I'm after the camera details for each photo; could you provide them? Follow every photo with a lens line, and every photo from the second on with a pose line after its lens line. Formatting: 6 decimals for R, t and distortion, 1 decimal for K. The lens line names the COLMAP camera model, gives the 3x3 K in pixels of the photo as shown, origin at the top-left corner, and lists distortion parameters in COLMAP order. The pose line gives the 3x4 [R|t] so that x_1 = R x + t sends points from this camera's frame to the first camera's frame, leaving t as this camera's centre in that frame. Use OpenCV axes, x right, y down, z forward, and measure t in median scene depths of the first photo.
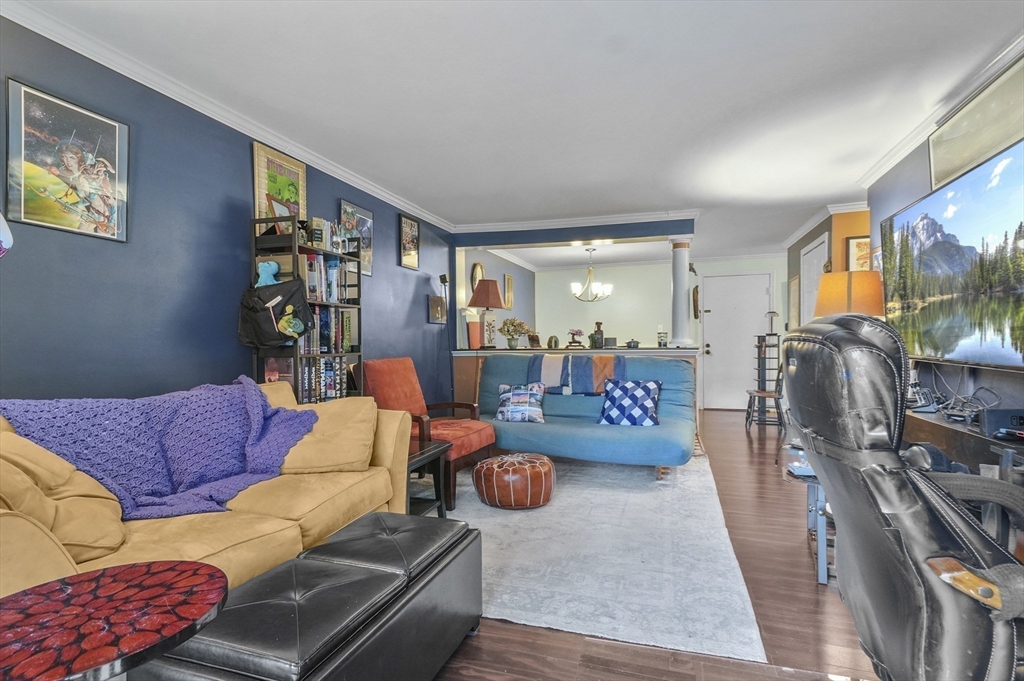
lens RADIAL K [[495.1, 0, 517.8], [0, 495.1, 343.9], [0, 0, 1]] dist [0.001529, 0.000096]
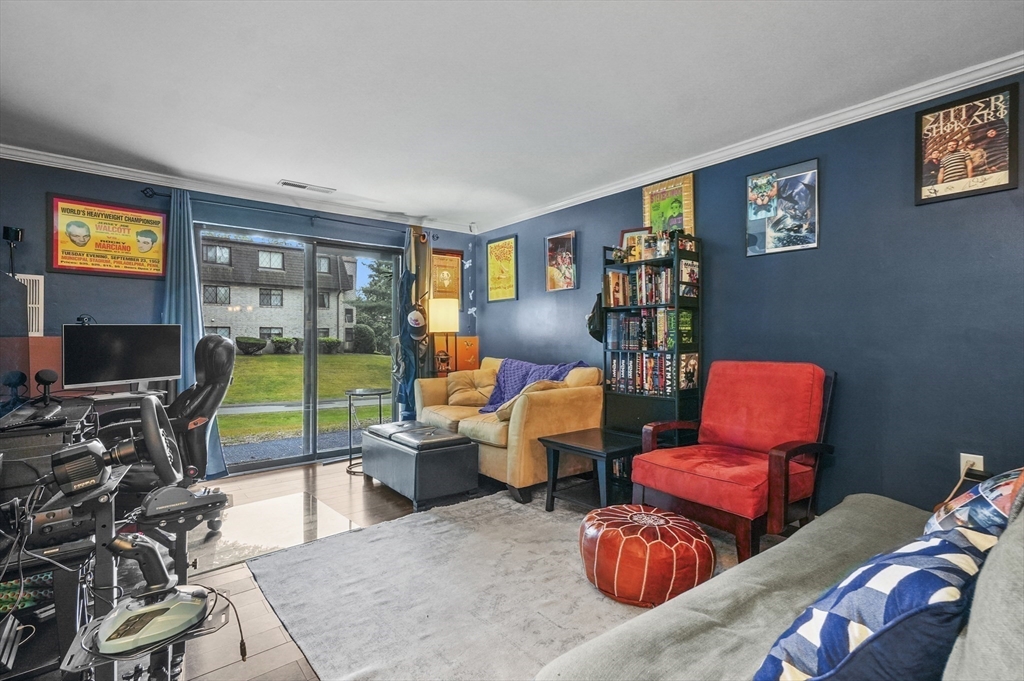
lens RADIAL K [[482.2, 0, 514.1], [0, 482.2, 339.6], [0, 0, 1]] dist [0.006066, 0.001773]
pose [[-0.545482, 0.001329, -0.838121, 0.663356], [-0.004289, 0.999981, 0.004376, -0.008000], [0.838111, 0.005982, -0.545466, 1.278964]]
